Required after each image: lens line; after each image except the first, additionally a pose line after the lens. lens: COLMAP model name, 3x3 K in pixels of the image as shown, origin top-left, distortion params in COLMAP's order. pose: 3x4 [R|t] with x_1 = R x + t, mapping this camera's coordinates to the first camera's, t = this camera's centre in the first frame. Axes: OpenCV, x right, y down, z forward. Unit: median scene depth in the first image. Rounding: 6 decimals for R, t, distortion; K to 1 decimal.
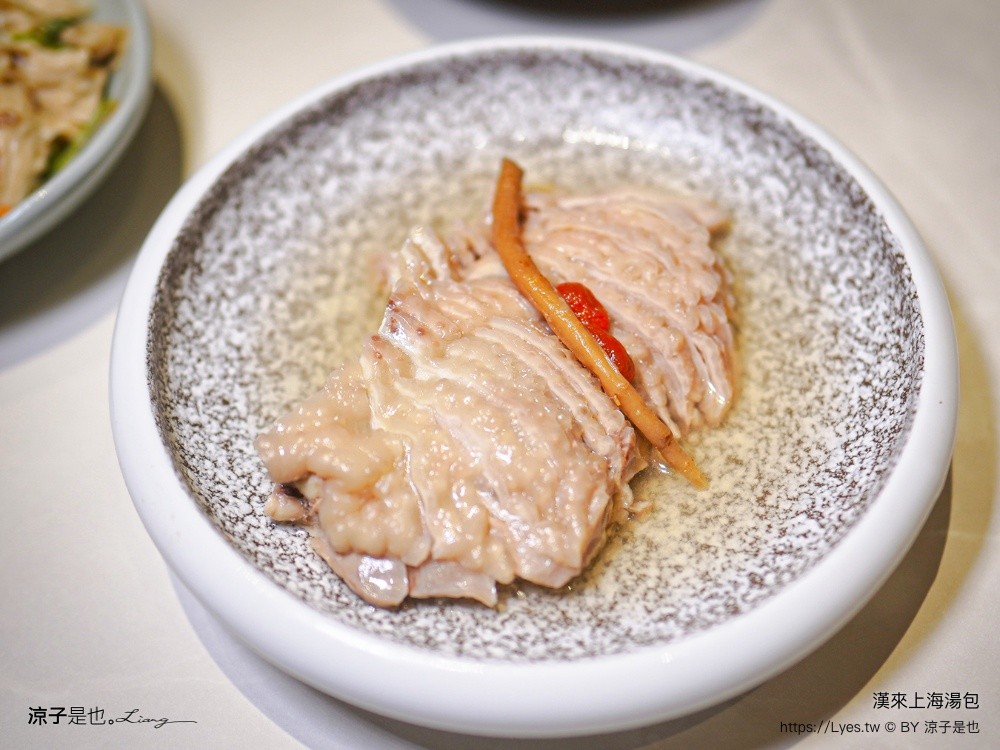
lens RADIAL K [[1448.2, 0, 500.0], [0, 1448.2, 375.0], [0, 0, 1]] dist [-0.008923, -0.008990]
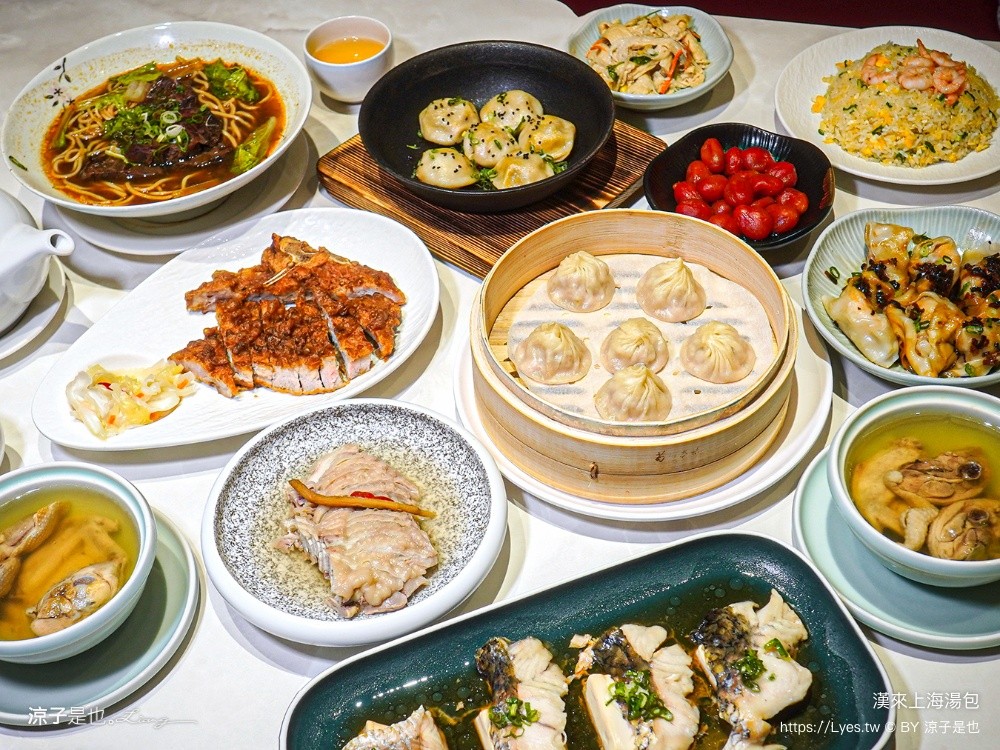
lens RADIAL K [[1448.2, 0, 500.0], [0, 1448.2, 375.0], [0, 0, 1]] dist [-0.008923, -0.008990]
pose [[0.620282, -0.590109, 0.516741, -1.021963], [0.669010, 0.741937, 0.044217, -0.158928], [-0.409482, 0.318278, 0.854999, -1.471487]]
